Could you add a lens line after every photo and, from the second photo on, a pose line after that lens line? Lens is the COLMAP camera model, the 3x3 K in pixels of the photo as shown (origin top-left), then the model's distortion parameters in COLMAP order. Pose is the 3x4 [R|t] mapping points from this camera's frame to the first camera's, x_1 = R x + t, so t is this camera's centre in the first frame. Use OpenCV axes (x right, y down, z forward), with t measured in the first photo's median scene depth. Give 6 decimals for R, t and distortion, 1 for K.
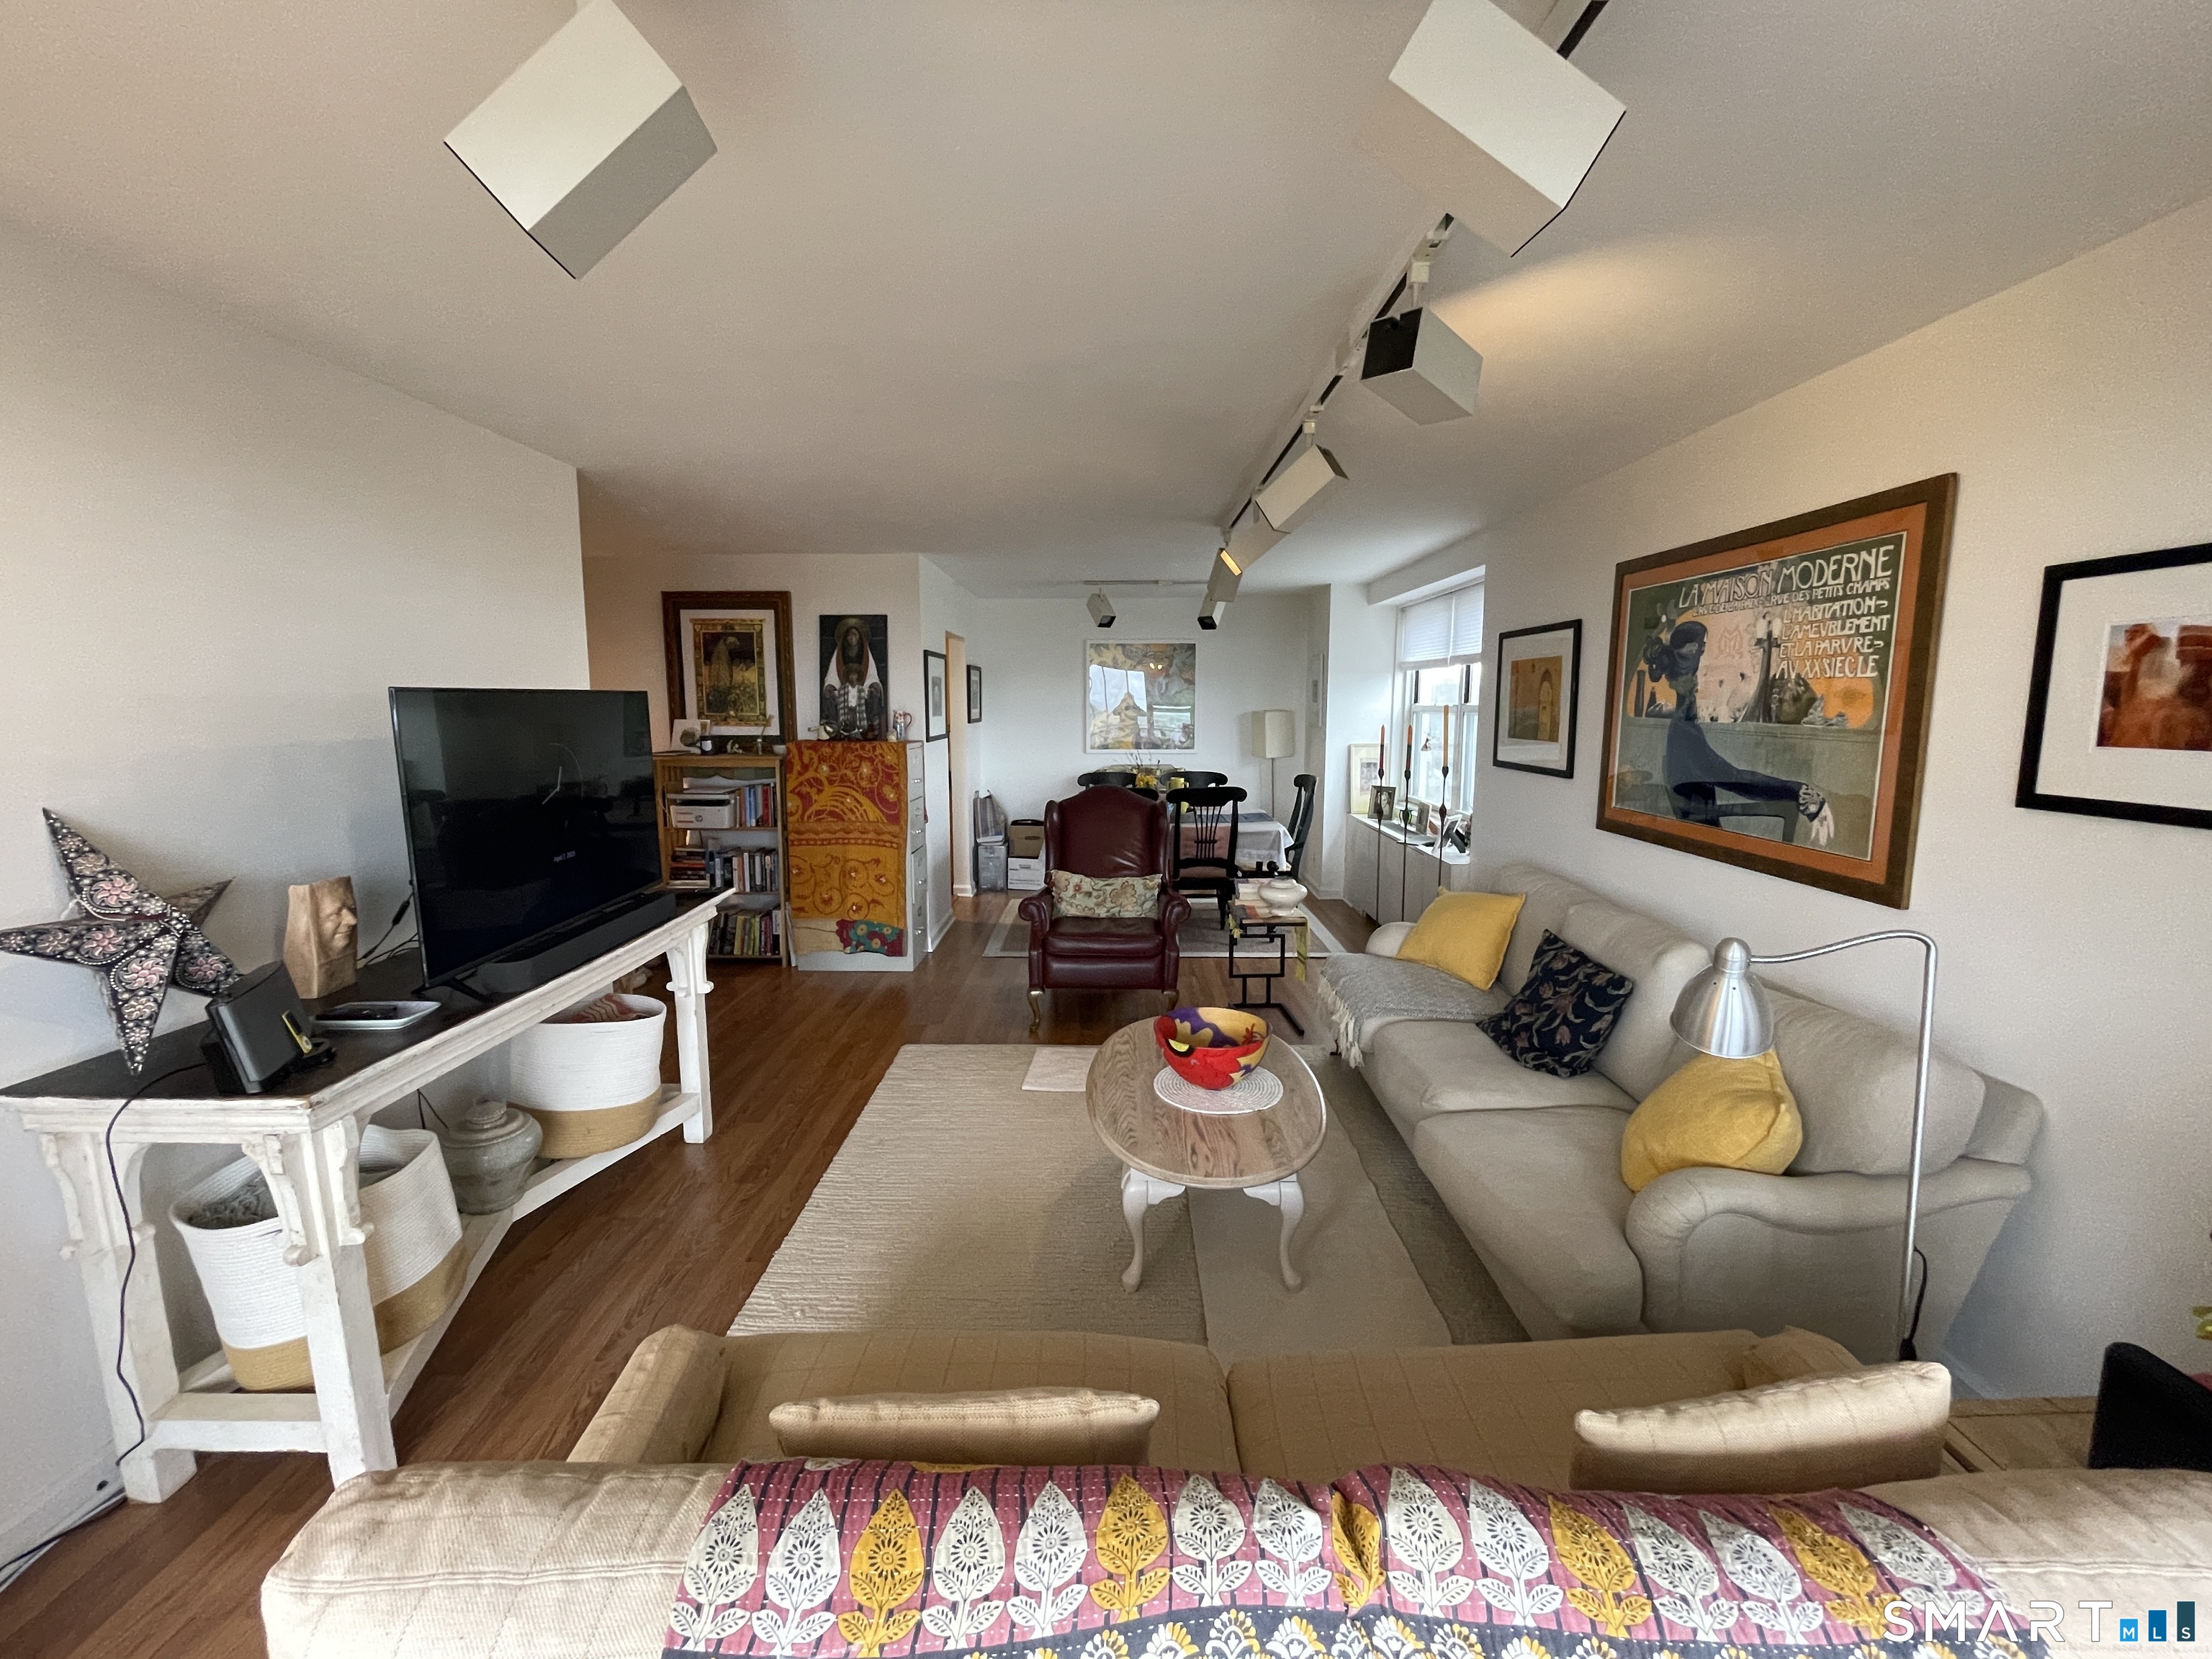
lens RADIAL K [[895.2, 0, 1105.9], [0, 895.2, 829.0], [0, 0, 1]] dist [0.007358, -0.000471]
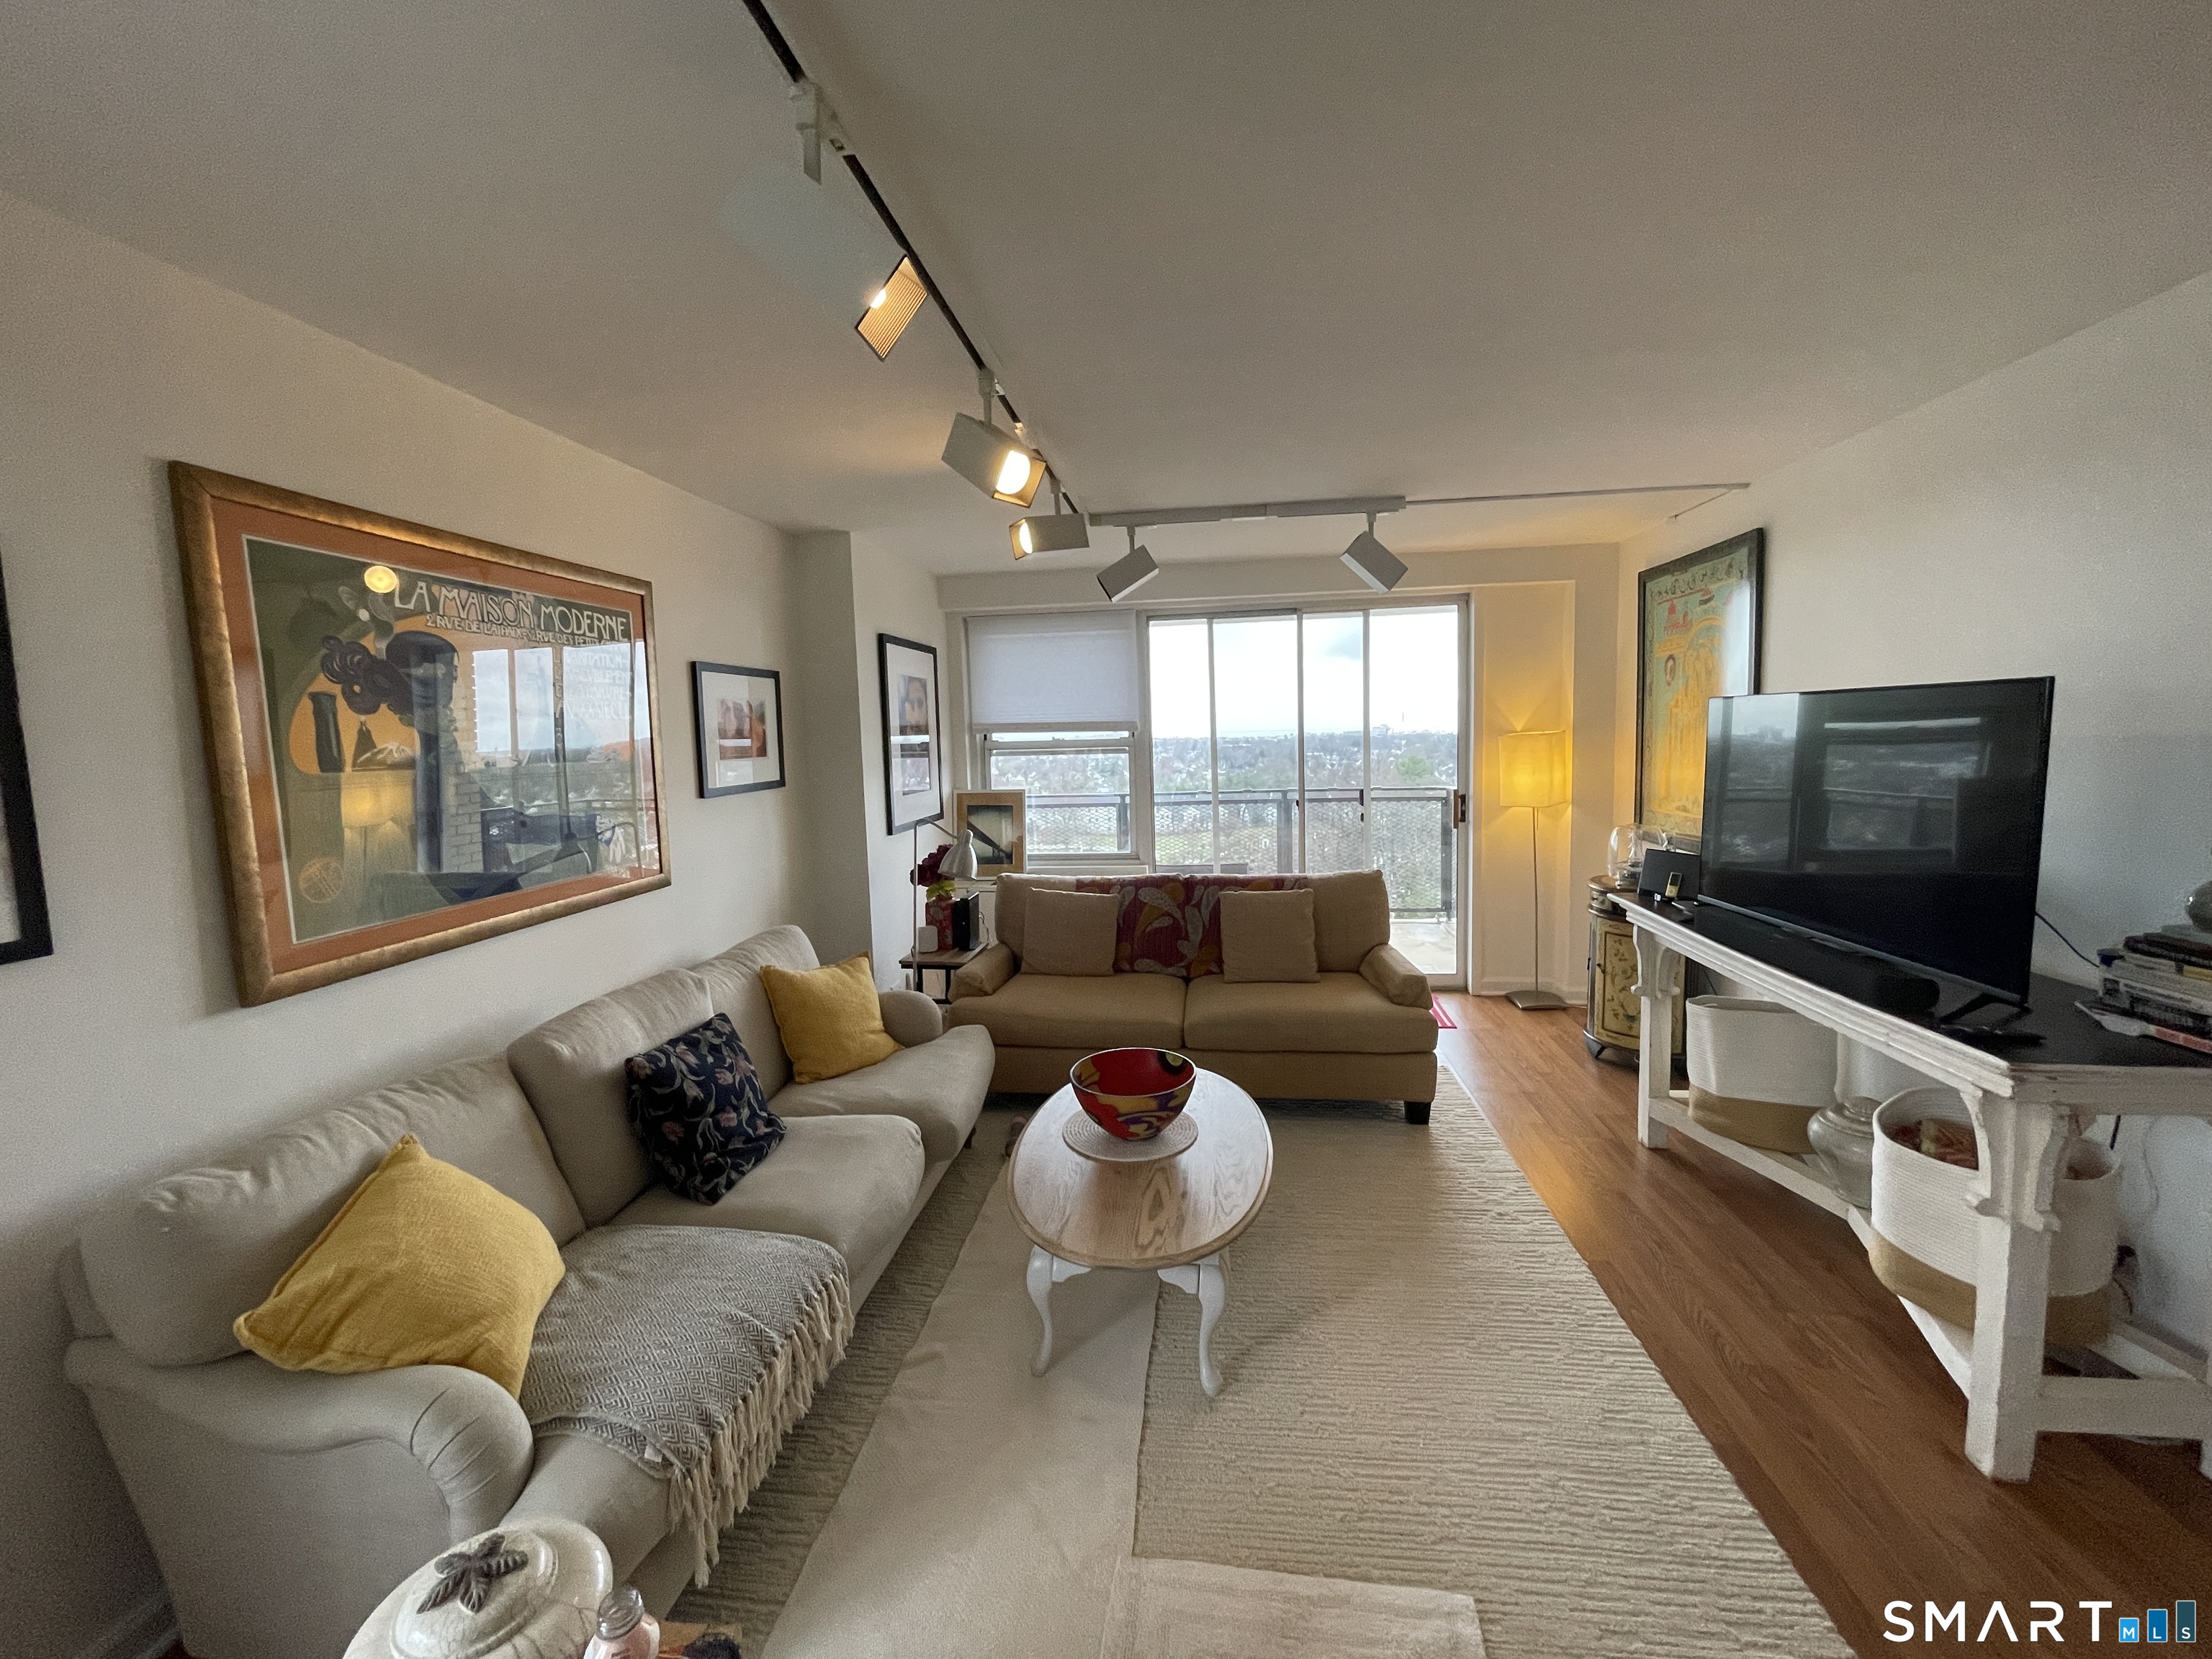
lens RADIAL K [[895.2, 0, 1105.7], [0, 895.2, 818.4], [0, 0, 1]] dist [0.007358, -0.000471]
pose [[-0.993302, 0.017365, 0.114232, 0.038870], [0.044406, 0.970086, 0.238666, -0.265564], [-0.106670, 0.242140, -0.964360, 1.892266]]
